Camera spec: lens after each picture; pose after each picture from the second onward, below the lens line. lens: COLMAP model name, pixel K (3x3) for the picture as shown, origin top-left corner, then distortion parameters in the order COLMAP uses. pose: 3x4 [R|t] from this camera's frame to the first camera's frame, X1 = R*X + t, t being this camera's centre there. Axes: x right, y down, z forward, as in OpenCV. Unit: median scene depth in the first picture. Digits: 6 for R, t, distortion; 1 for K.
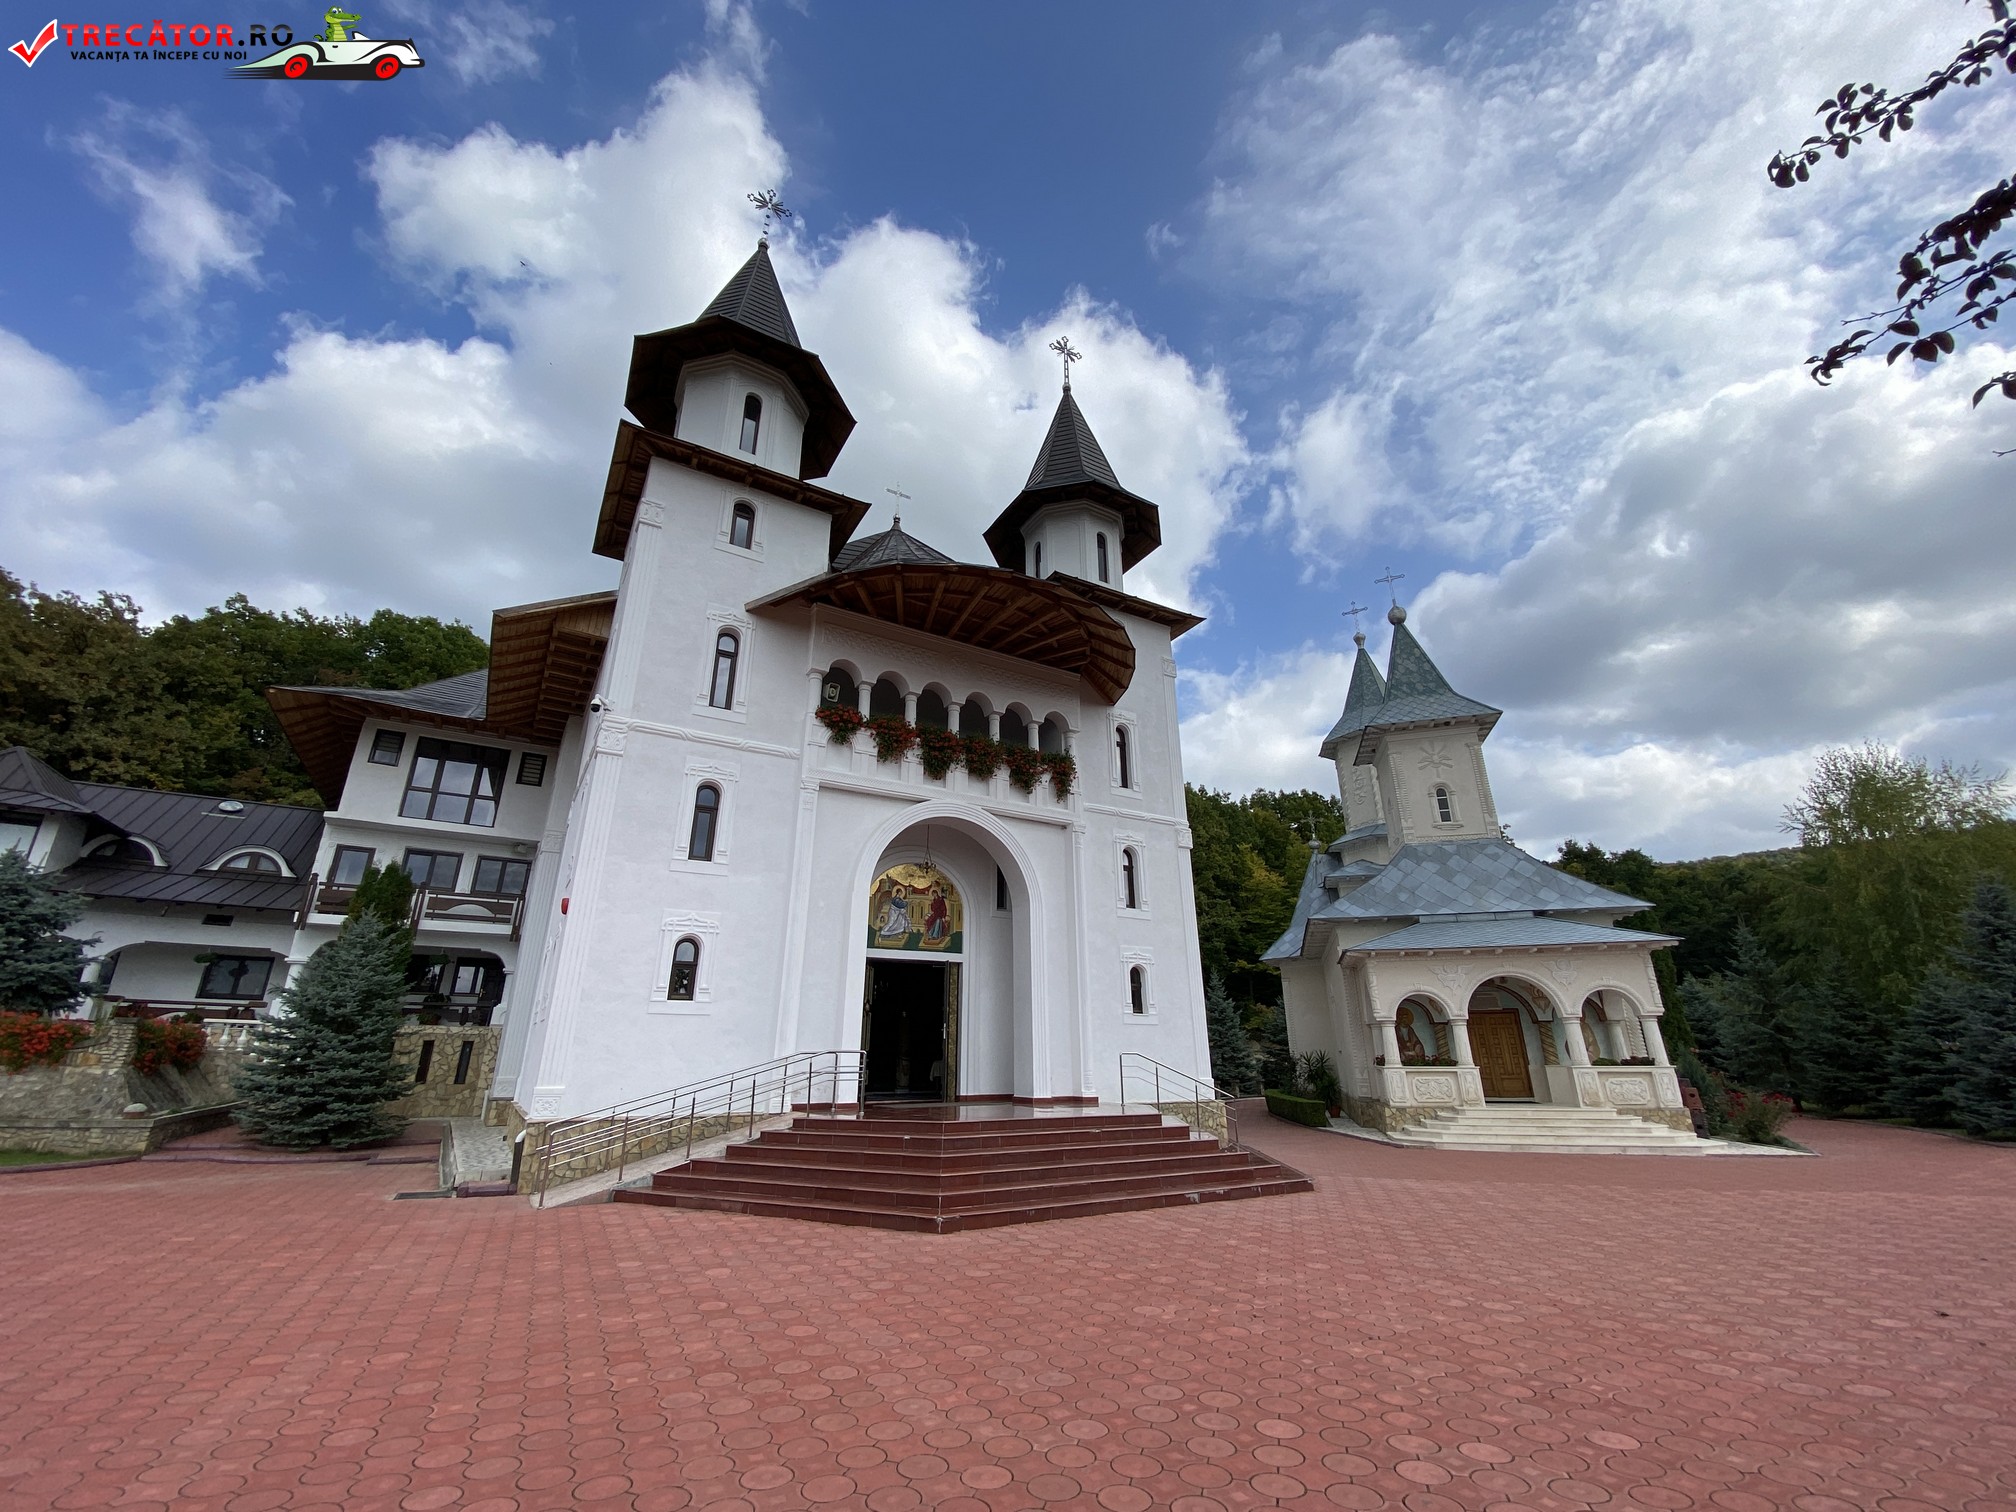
lens RADIAL K [[796.2, 0, 1008.0], [0, 796.2, 756.0], [0, 0, 1]] dist [0.032193, -0.027995]
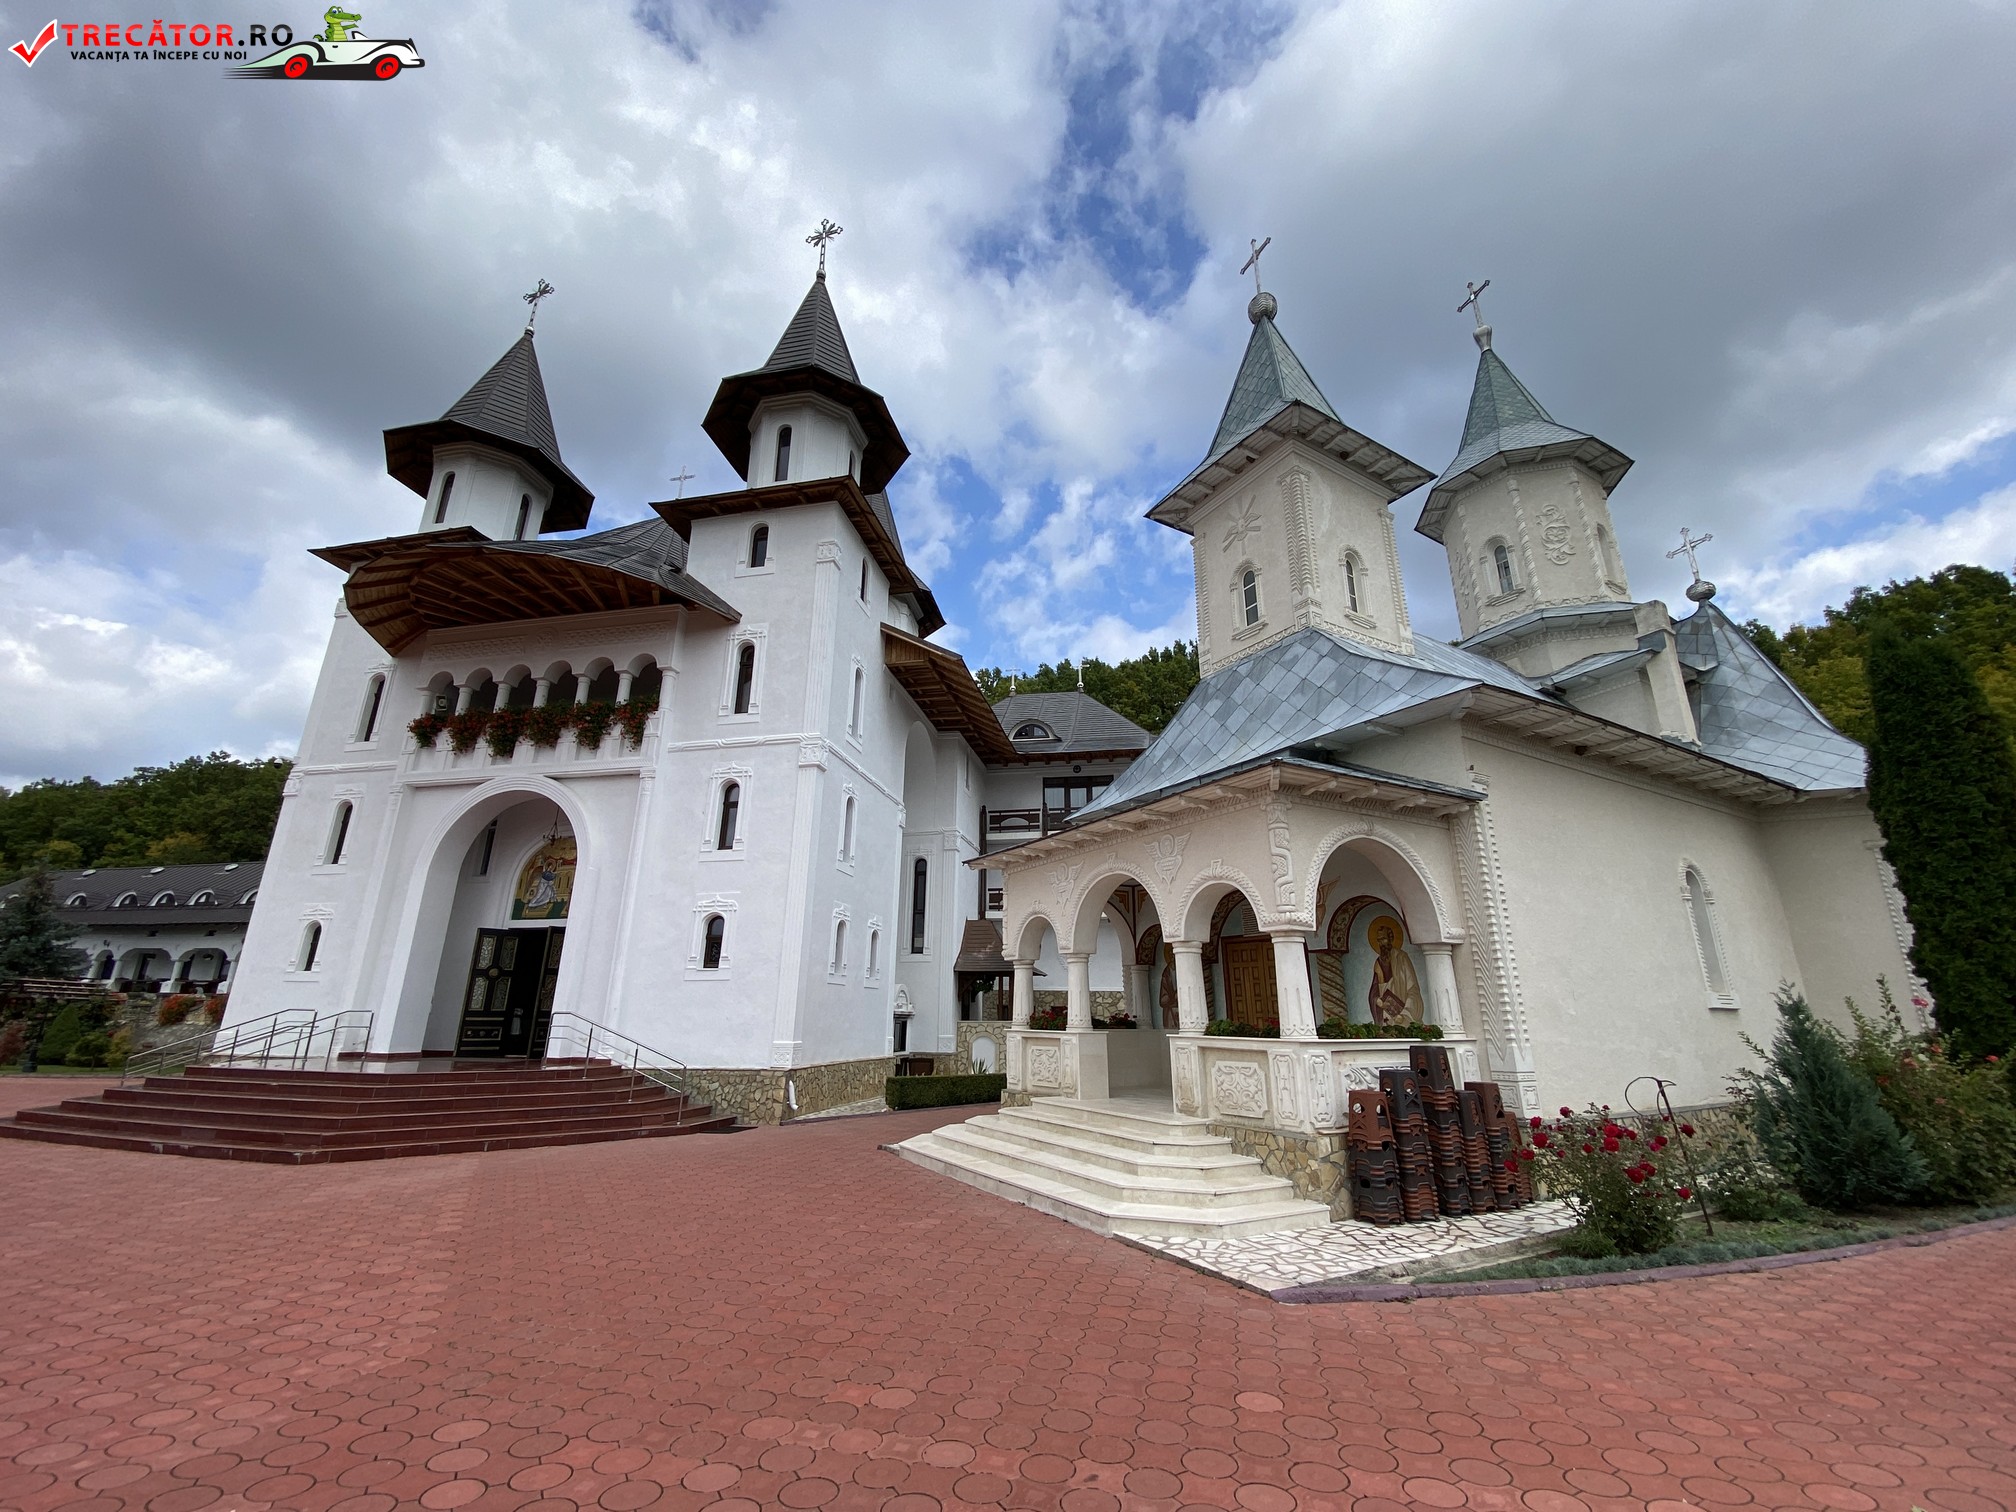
lens RADIAL K [[796.2, 0, 1008.0], [0, 796.2, 756.0], [0, 0, 1]] dist [0.032193, -0.027995]
pose [[0.742101, -0.204777, -0.638242, 1.037091], [0.228360, 0.972466, -0.046490, 0.218908], [0.630189, -0.111248, 0.768431, 0.579342]]
